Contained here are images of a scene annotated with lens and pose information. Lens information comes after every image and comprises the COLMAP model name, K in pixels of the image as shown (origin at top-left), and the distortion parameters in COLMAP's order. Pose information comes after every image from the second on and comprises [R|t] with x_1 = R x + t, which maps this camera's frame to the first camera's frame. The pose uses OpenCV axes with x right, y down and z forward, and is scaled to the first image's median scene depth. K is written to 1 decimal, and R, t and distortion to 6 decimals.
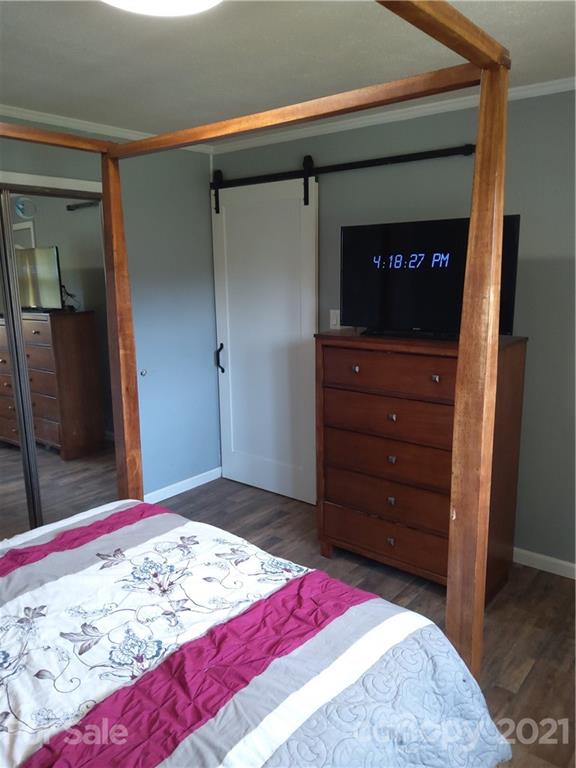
lens RADIAL K [[580.9, 0, 287.8], [0, 580.9, 384.3], [0, 0, 1]] dist [0.080198, -0.125797]
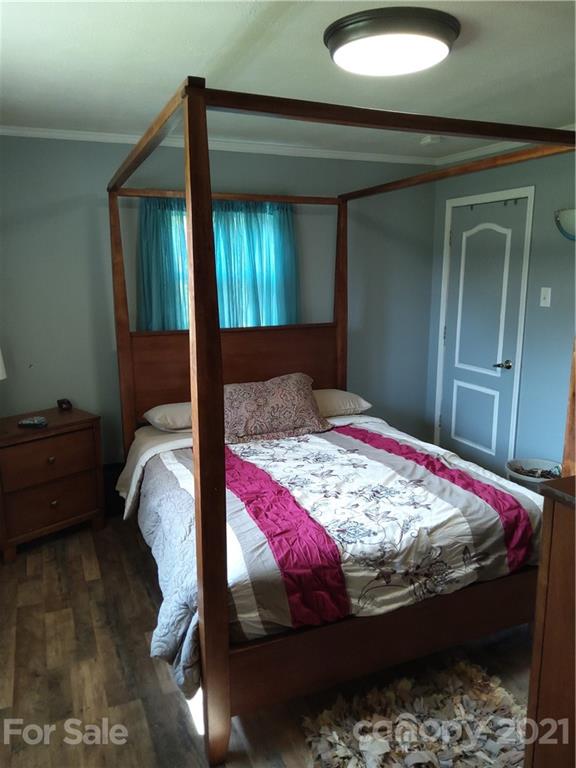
lens RADIAL K [[580.9, 0, 288.1], [0, 580.9, 385.1], [0, 0, 1]] dist [0.080198, -0.125797]
pose [[-0.469919, 0.195912, -0.860694, 1.052180], [-0.156437, 0.941141, 0.299634, -0.306182], [0.868737, 0.275448, -0.411612, 1.377813]]
